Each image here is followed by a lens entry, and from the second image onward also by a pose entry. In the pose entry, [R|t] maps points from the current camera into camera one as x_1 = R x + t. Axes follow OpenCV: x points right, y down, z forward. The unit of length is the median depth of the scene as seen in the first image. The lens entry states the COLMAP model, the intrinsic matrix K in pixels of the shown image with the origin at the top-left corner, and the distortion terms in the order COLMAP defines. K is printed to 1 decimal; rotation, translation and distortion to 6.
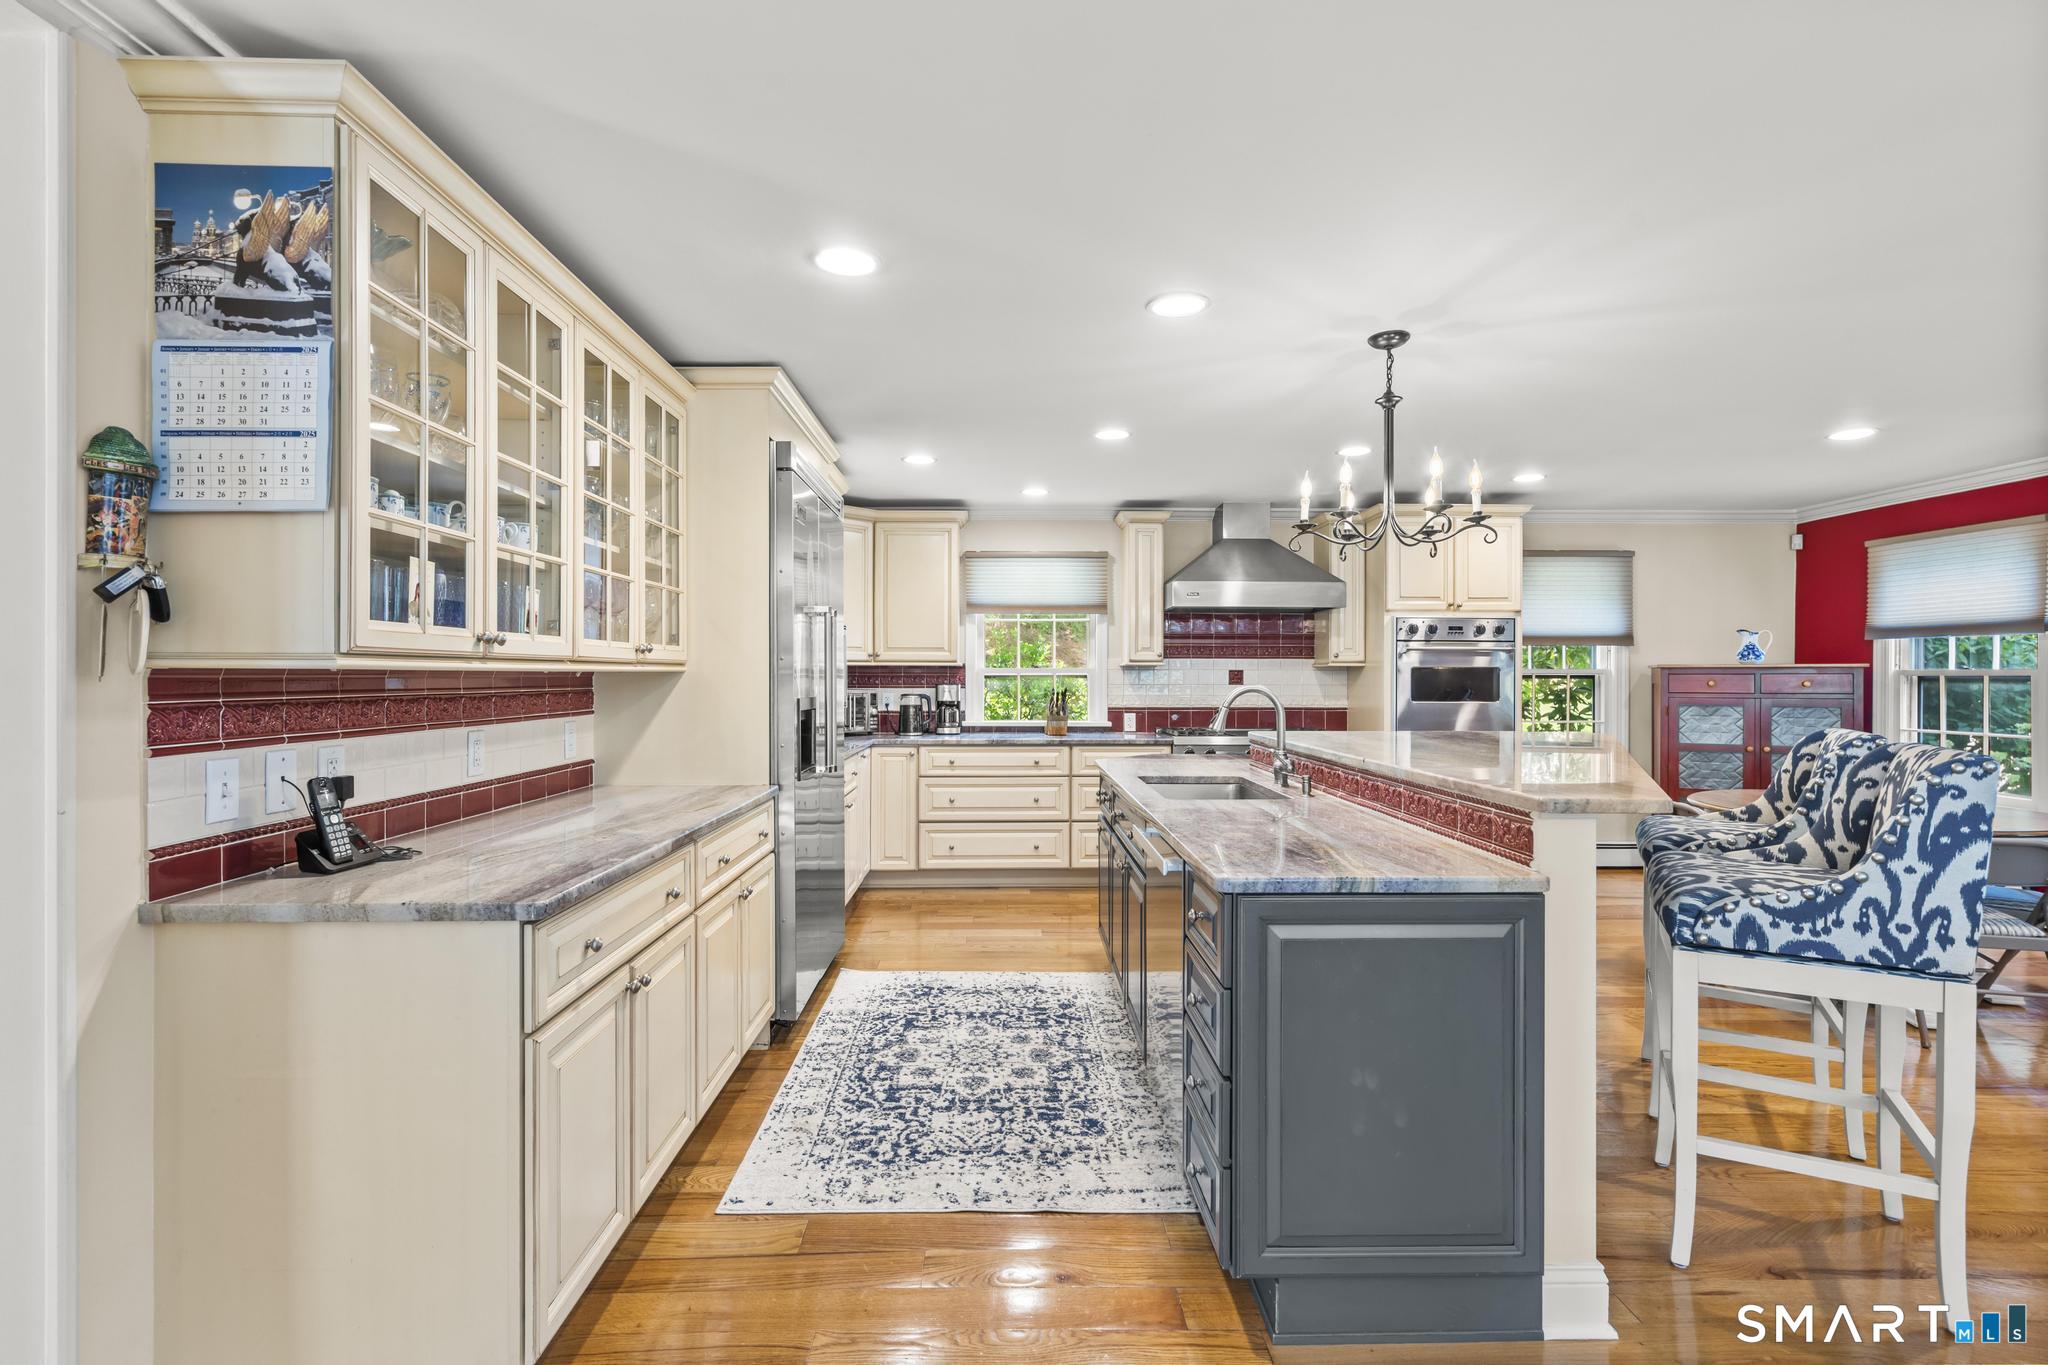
lens RADIAL K [[937.1, 0, 1023.8], [0, 937.1, 684.2], [0, 0, 1]] dist [0.002769, 0.001157]
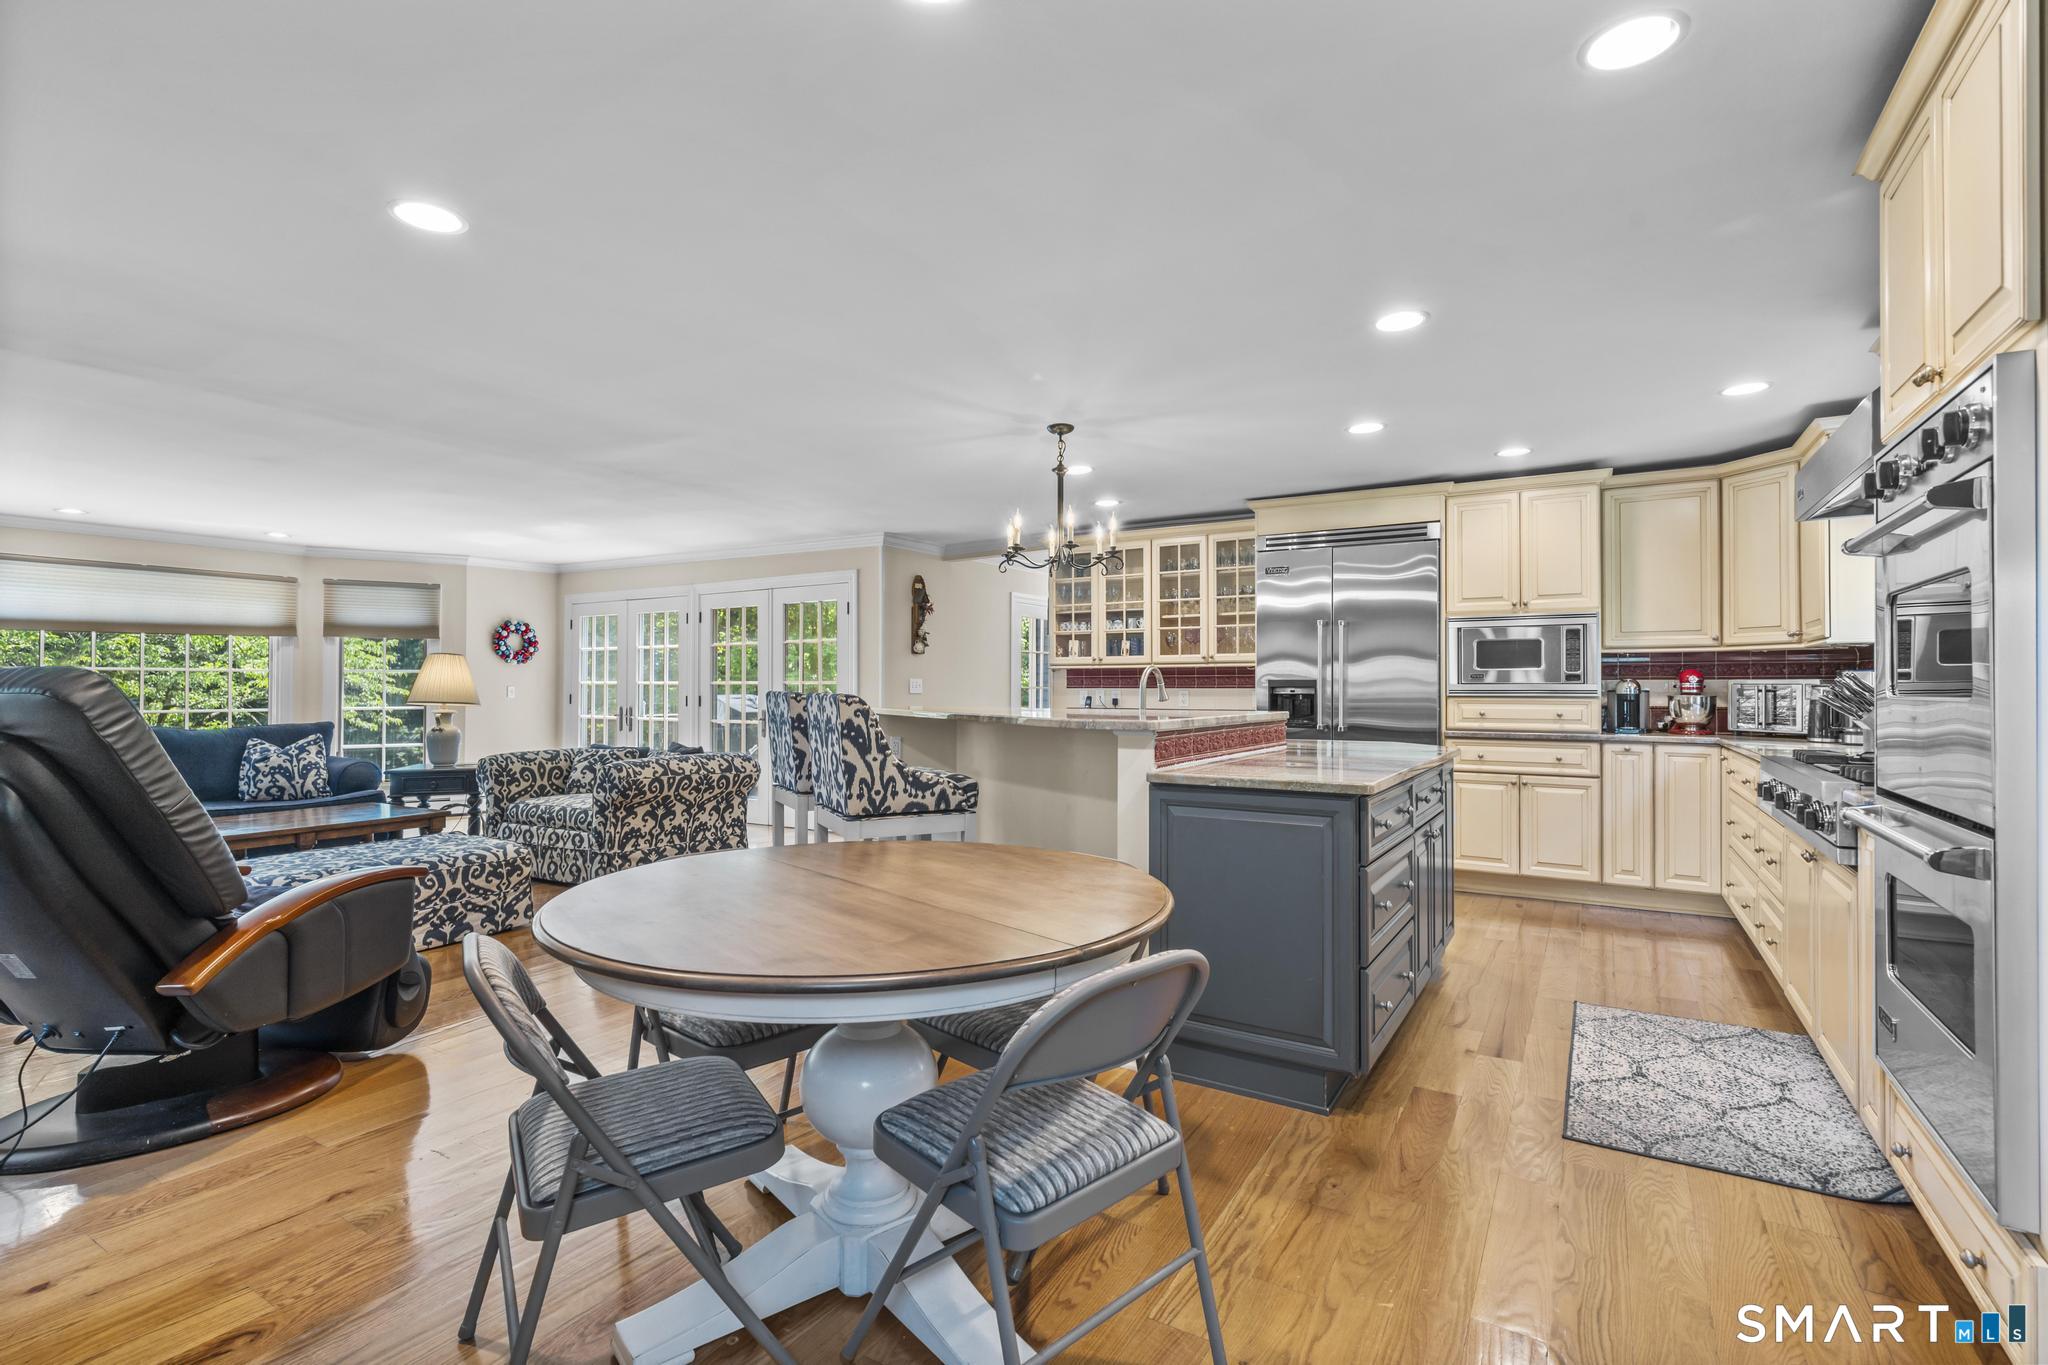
lens RADIAL K [[937.1, 0, 1010.7], [0, 937.1, 679.1], [0, 0, 1]] dist [0.002769, 0.001157]
pose [[-0.554865, -0.010263, -0.831877, 1.716091], [-0.004234, 0.999946, -0.009512, 0.042666], [0.831930, -0.001755, -0.554878, 1.844397]]
